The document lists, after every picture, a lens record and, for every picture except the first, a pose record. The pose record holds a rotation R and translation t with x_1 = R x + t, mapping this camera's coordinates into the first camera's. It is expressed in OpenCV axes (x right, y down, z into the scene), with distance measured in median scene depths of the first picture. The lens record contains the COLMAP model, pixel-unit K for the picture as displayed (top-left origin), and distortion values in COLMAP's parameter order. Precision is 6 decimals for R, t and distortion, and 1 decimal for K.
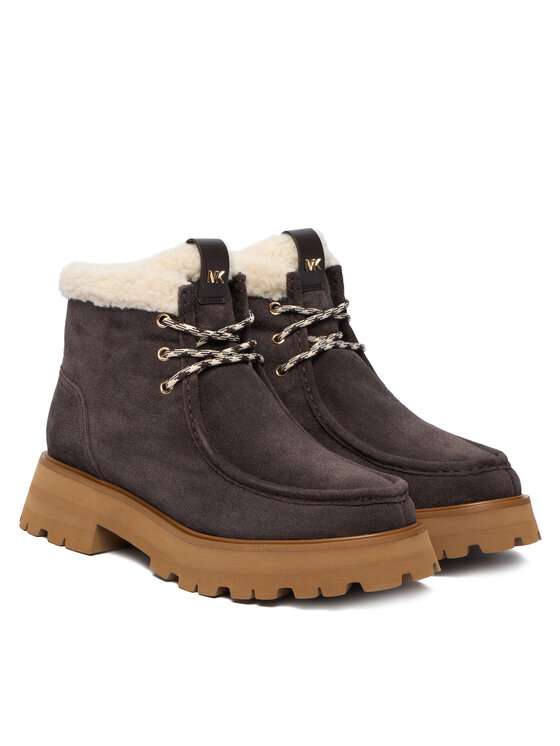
lens RADIAL K [[1964.2, 0, 280.0], [0, 1964.2, 373.0], [0, 0, 1]] dist [-0.017202, -0.146050]
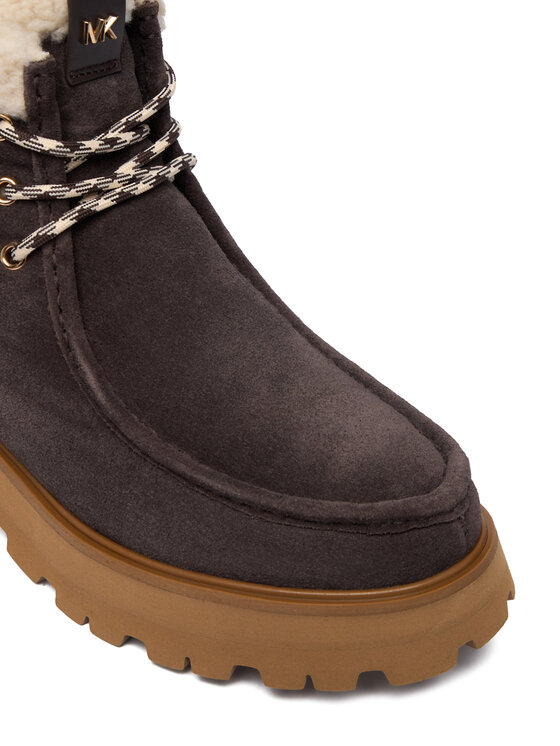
lens RADIAL K [[1344.4, 0, 280.0], [0, 1344.4, 373.0], [0, 0, 1]] dist [0.010255, -0.871678]
pose [[0.998004, -0.016526, 0.060945, -0.008931], [-0.012925, 0.891252, 0.453324, -0.128371], [-0.061809, -0.453207, 0.889260, 0.661633]]
